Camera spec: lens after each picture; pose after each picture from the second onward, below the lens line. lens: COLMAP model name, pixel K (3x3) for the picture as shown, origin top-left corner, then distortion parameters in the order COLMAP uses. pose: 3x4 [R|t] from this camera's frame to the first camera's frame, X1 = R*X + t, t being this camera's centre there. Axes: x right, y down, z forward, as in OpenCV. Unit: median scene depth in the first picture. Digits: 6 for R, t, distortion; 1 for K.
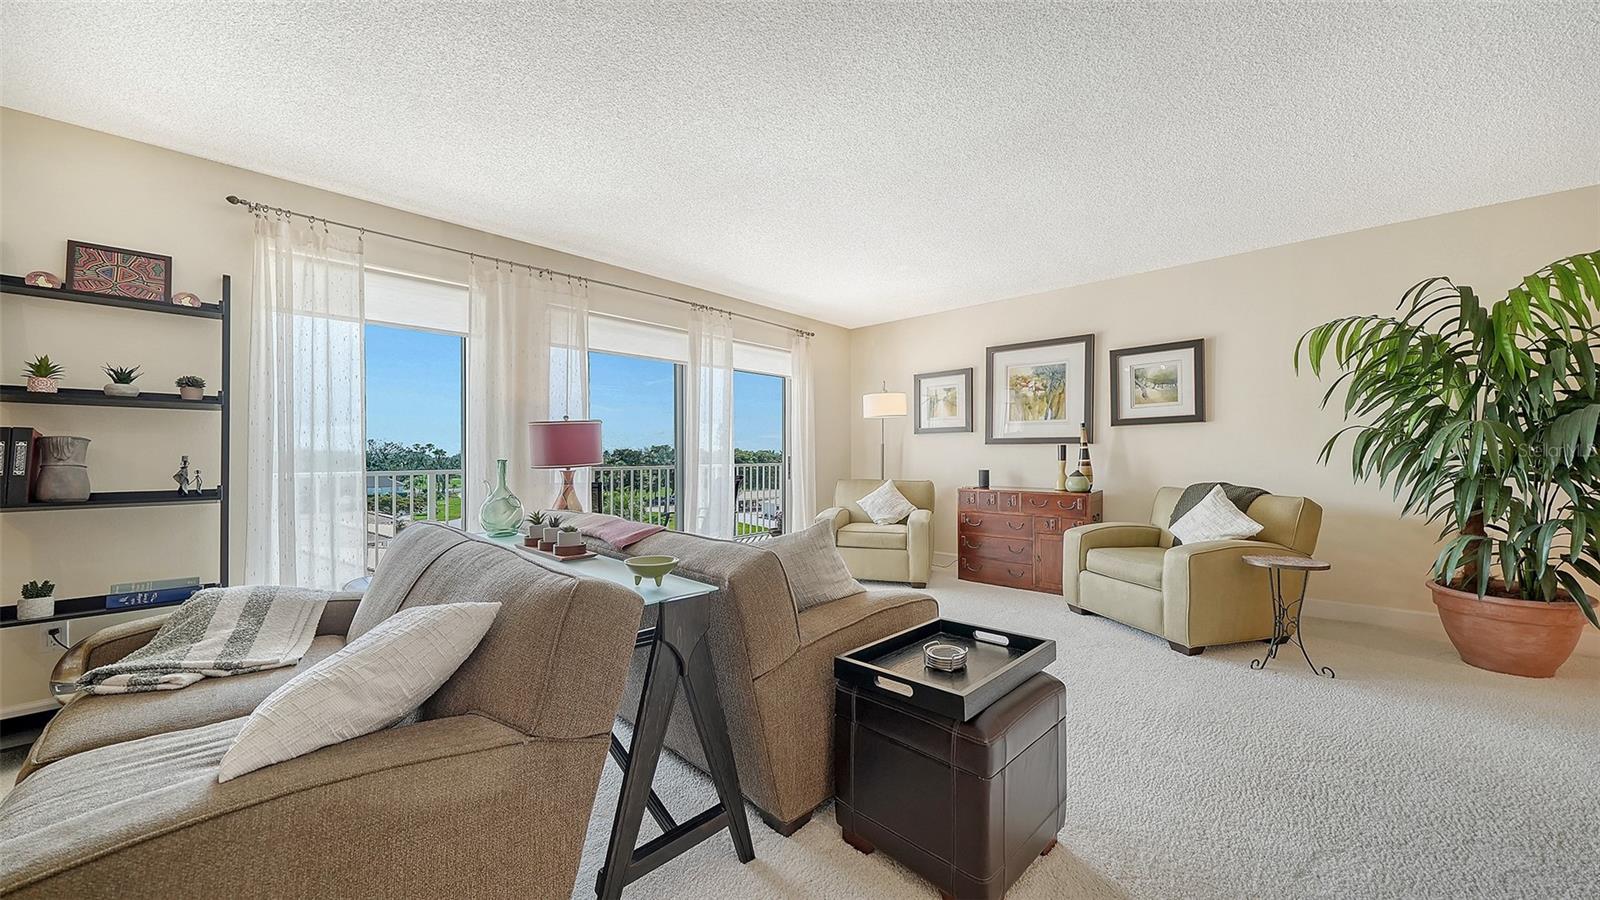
lens RADIAL K [[556.0, 0, 798.0], [0, 556.0, 450.5], [0, 0, 1]] dist [-0.004817, 0.000268]
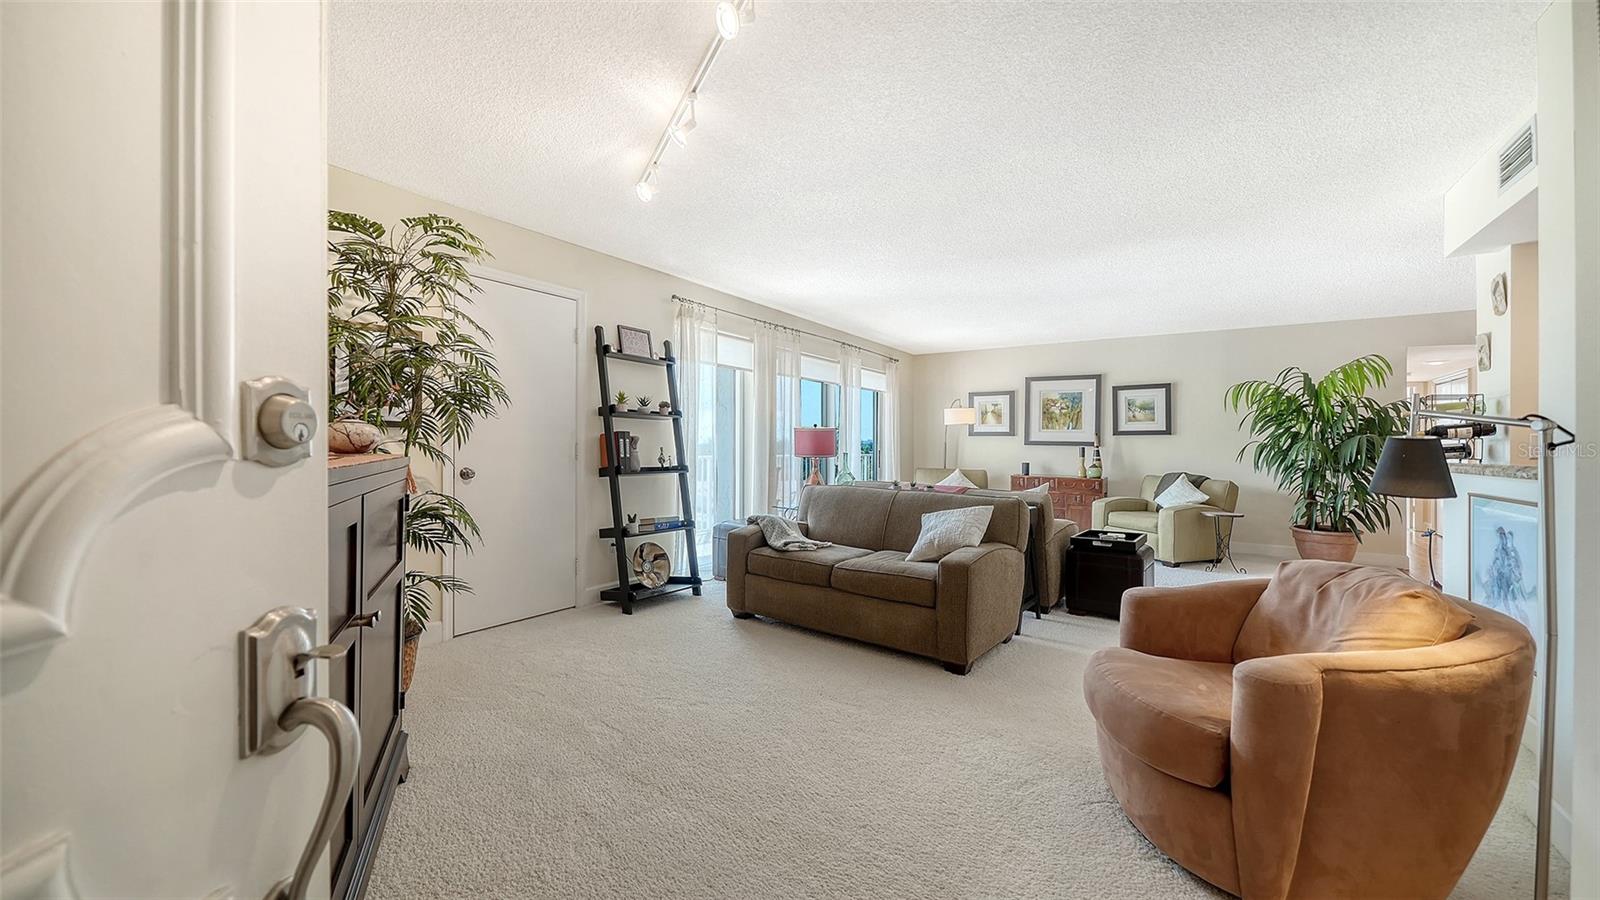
lens RADIAL K [[601.6, 0, 793.6], [0, 601.6, 428.9], [0, 0, 1]] dist [-0.003006, -0.000387]
pose [[0.990316, 0.023446, 0.136835, -0.621358], [-0.020698, 0.999555, -0.021471, -0.009585], [-0.137277, 0.018431, 0.990361, -0.604988]]
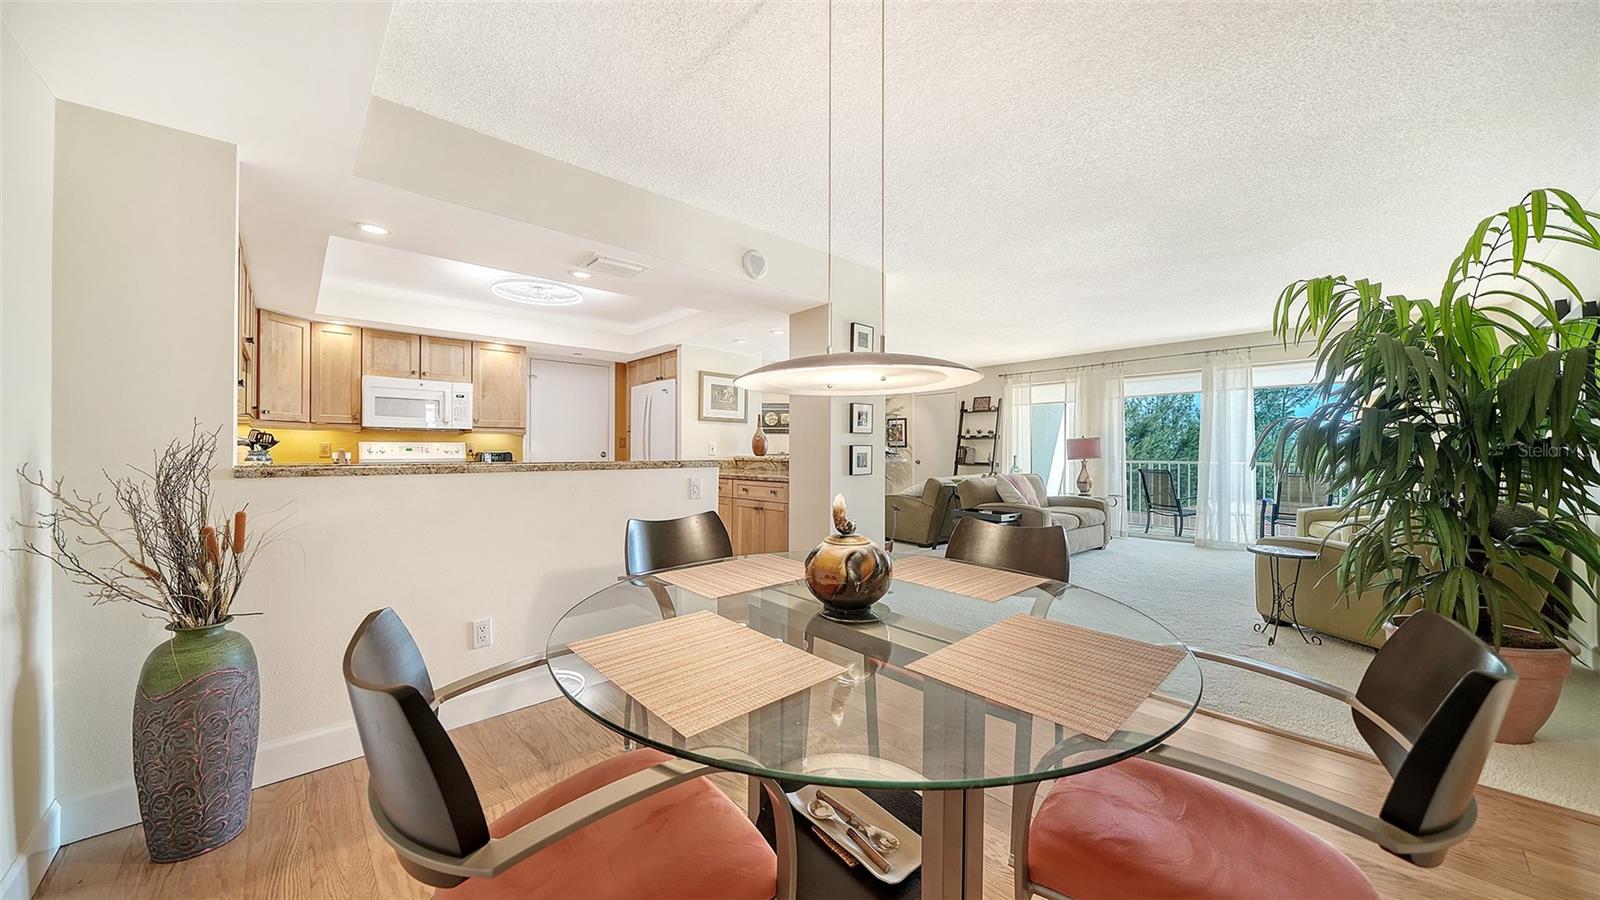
lens RADIAL K [[556.0, 0, 795.7], [0, 556.0, 451.9], [0, 0, 1]] dist [-0.004817, 0.000268]
pose [[-0.083829, 0.011246, -0.996417, 1.647800], [0.008493, 0.999908, 0.010571, -0.028564], [0.996444, -0.007576, -0.083917, 0.039443]]
